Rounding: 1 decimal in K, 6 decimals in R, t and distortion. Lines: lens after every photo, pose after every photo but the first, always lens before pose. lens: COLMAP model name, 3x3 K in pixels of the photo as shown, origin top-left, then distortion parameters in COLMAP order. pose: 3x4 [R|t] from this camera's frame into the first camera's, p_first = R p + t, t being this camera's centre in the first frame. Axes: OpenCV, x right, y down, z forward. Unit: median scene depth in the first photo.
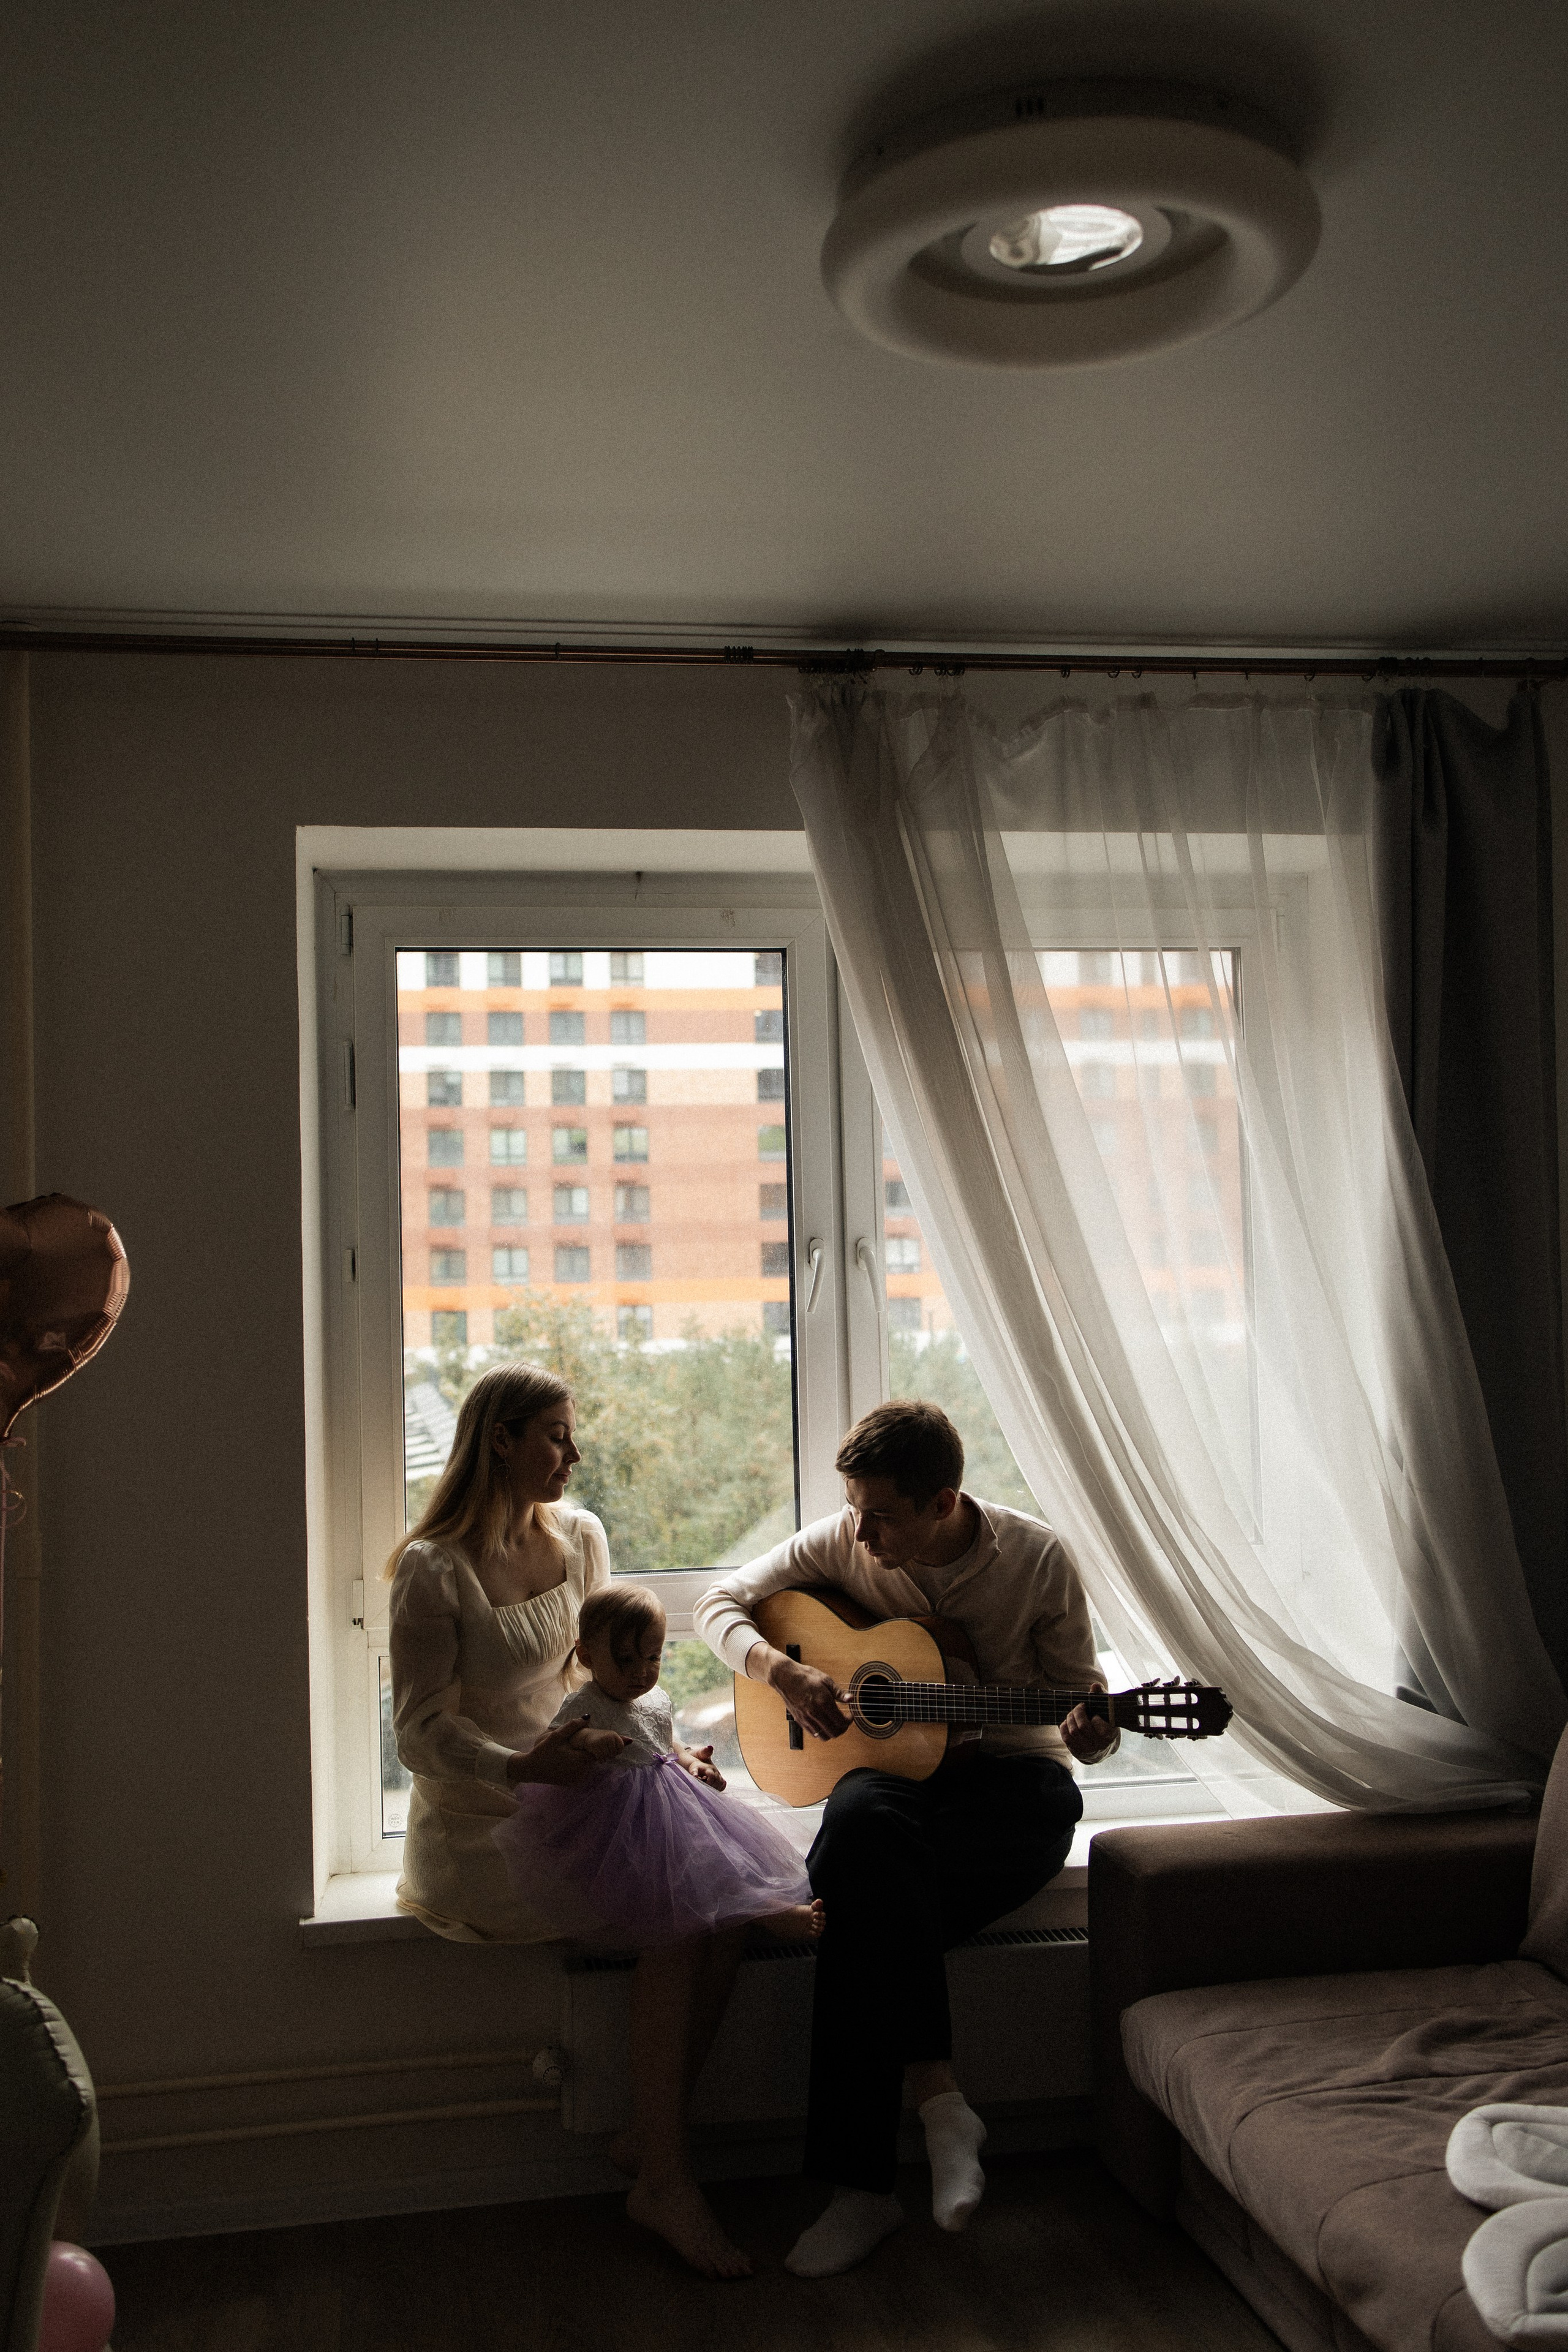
lens RADIAL K [[2362.3, 0, 738.0], [0, 2362.3, 1191.8], [0, 0, 1]] dist [0.025592, 0.000000]
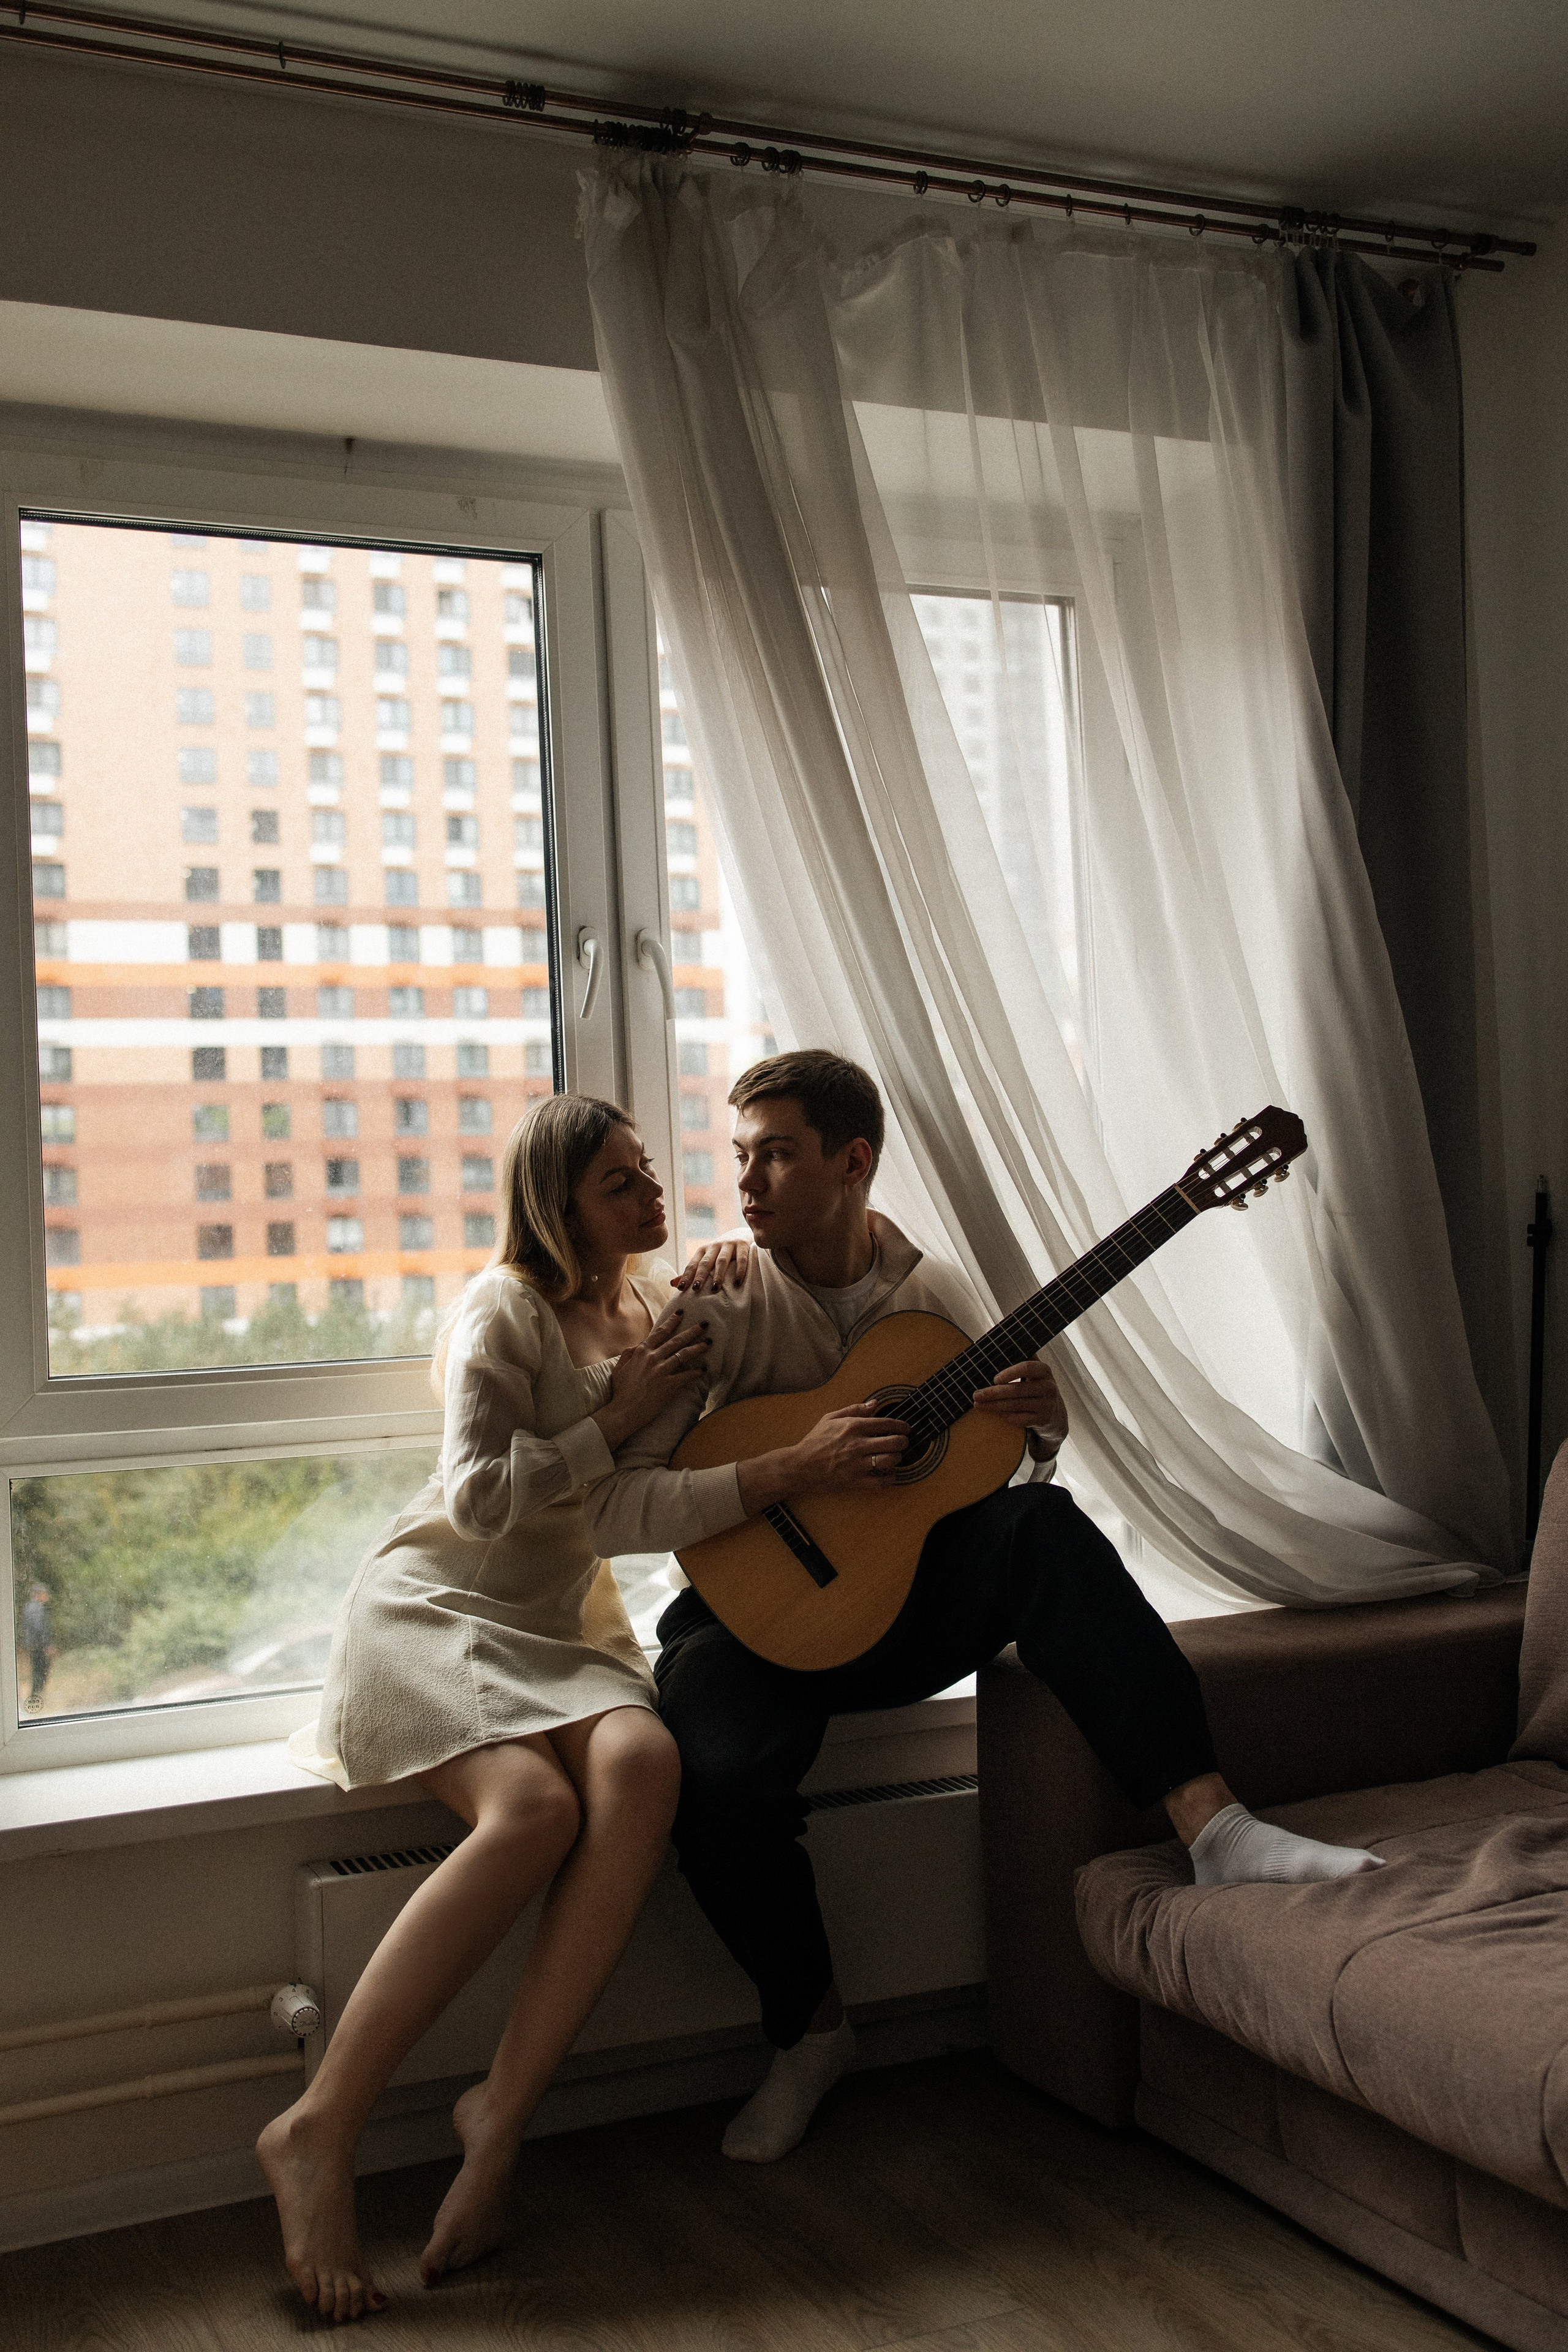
lens RADIAL K [[2362.3, 0, 765.1], [0, 2362.3, 1179.7], [0, 0, 1]] dist [0.025592, 0.000000]
pose [[0.970615, -0.010311, 0.240416, -0.104700], [0.008859, 0.999935, 0.007117, 0.104407], [-0.240474, -0.004778, 0.970644, 0.246117]]
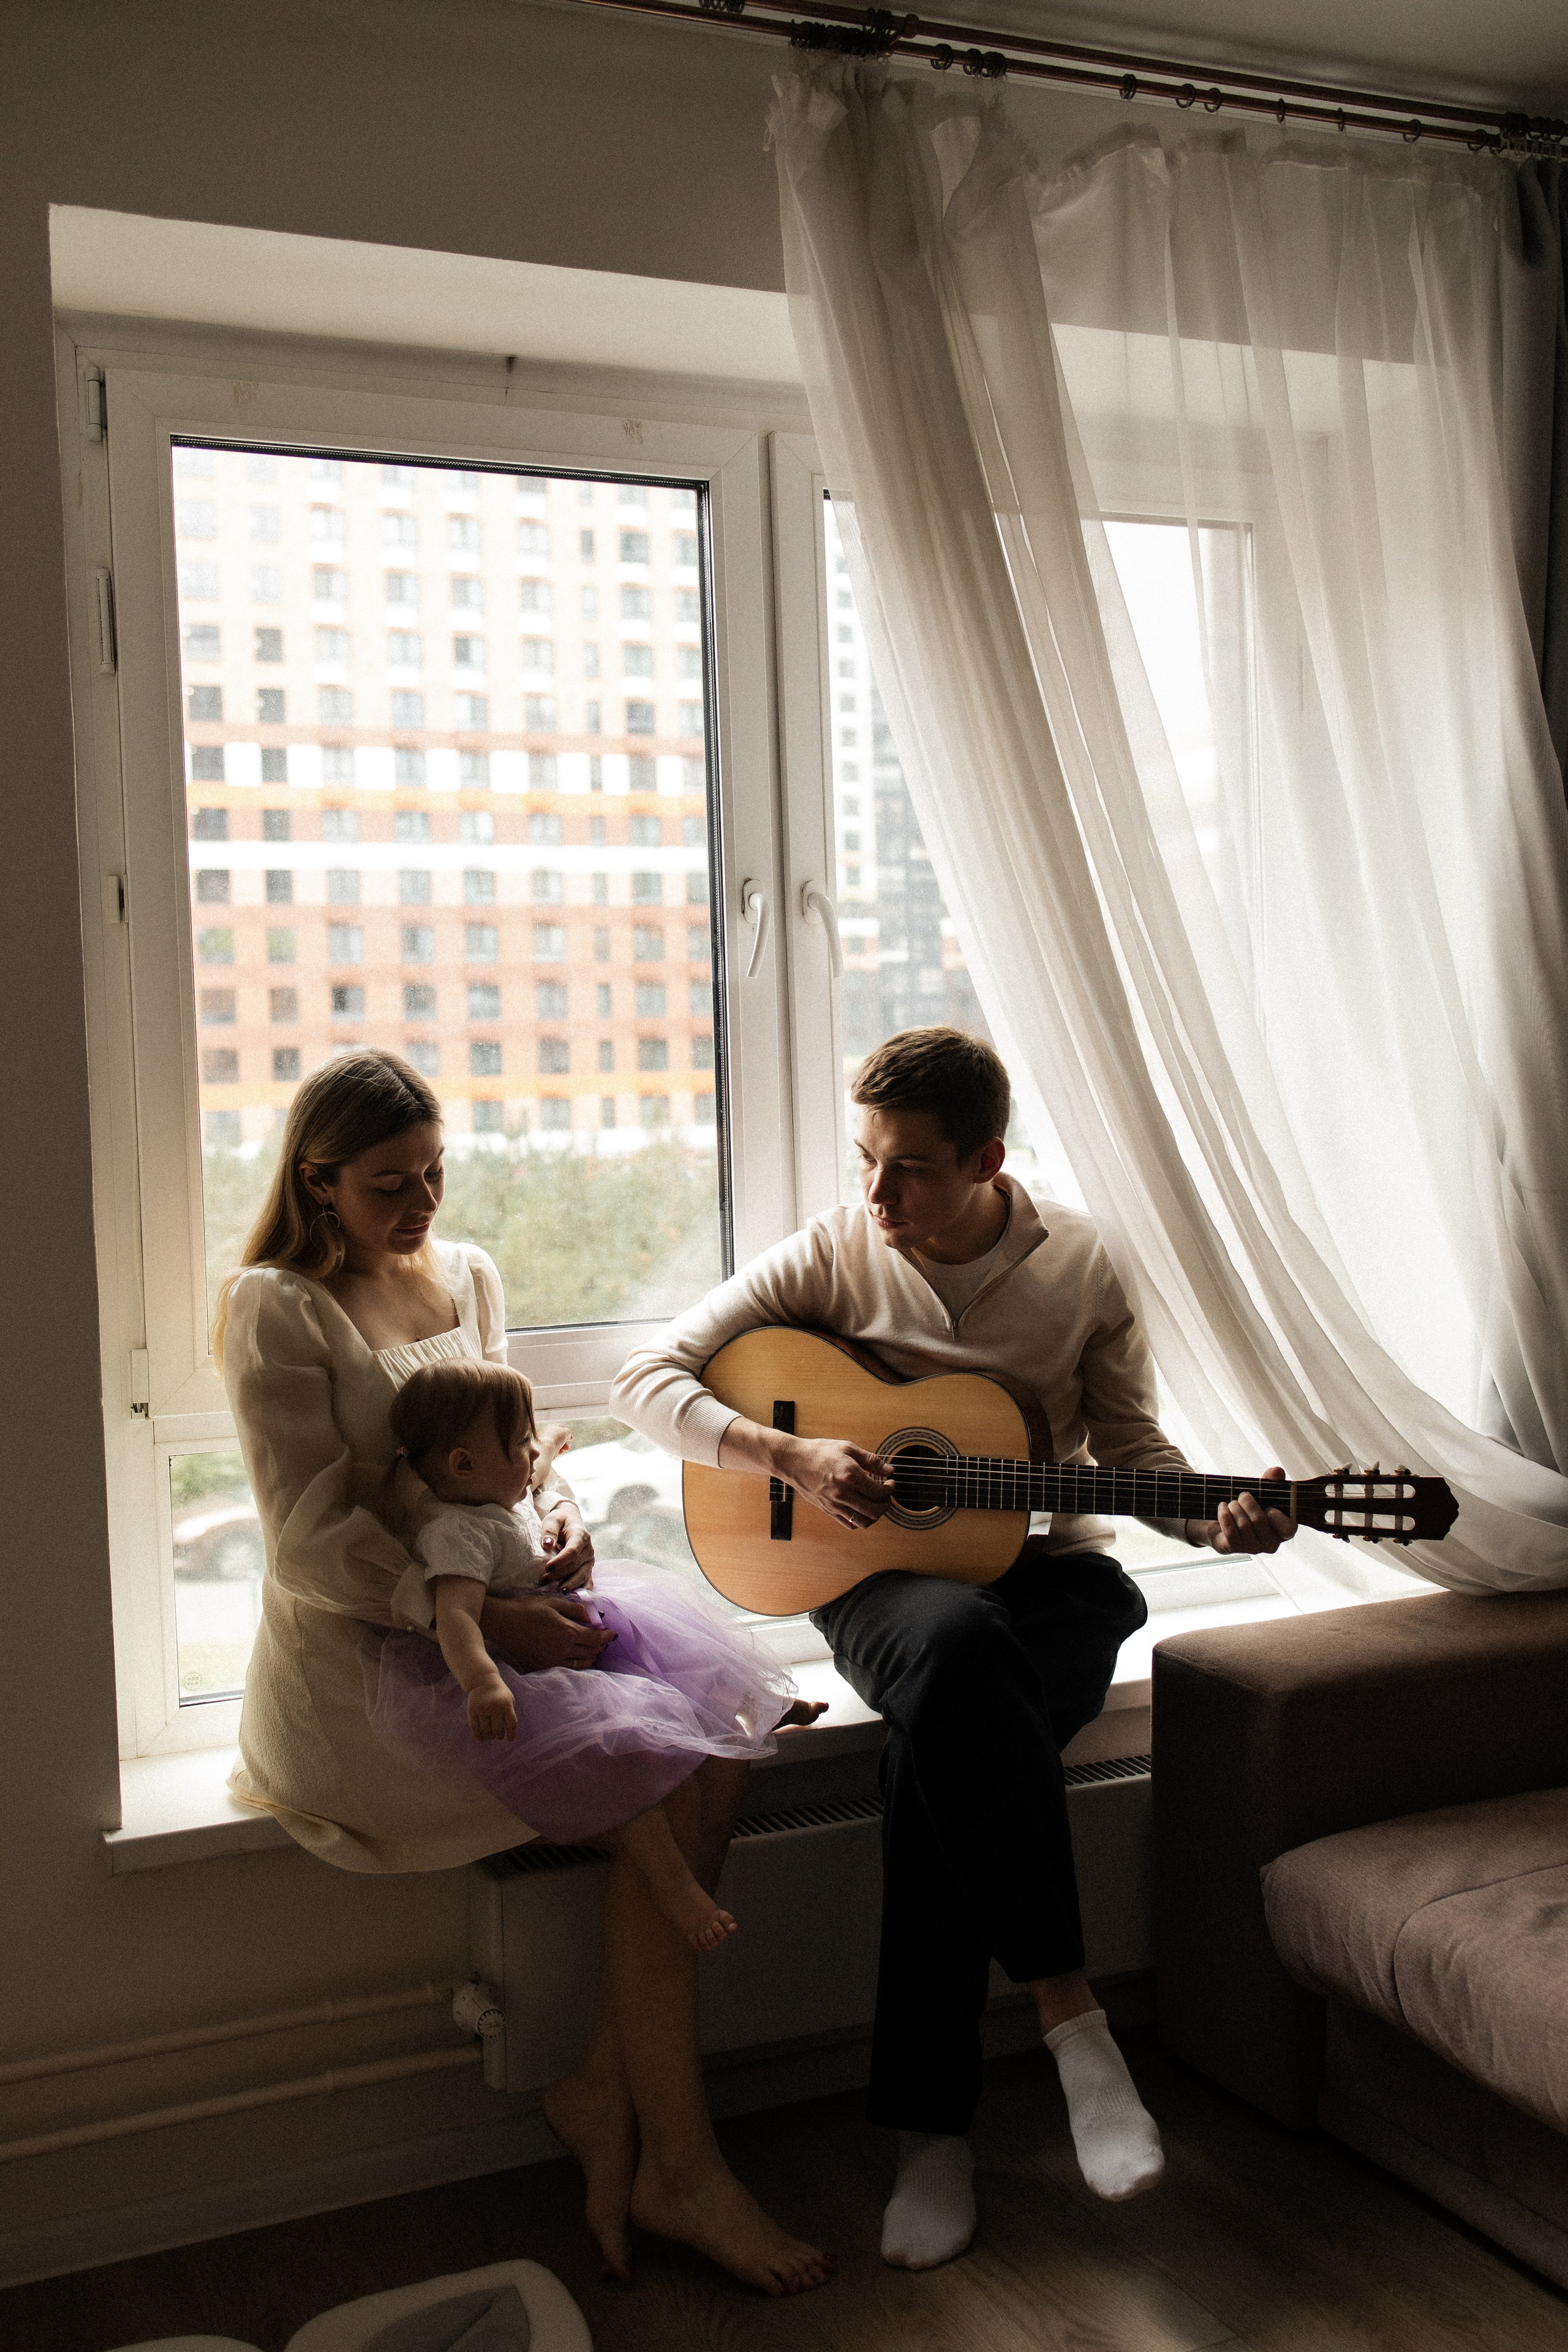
lens RADIAL K [[2362.3, 0, 783.4], [0, 2362.3, 1185.1], [0, 0, 1]] dist [0.025592, 0.000000]
pose [[0.969747, -0.015727, 0.243606, -0.150335], [-0.003851, 0.996813, 0.079684, 0.060609], [-0.244083, -0.078212, 0.966595, 0.287471]]
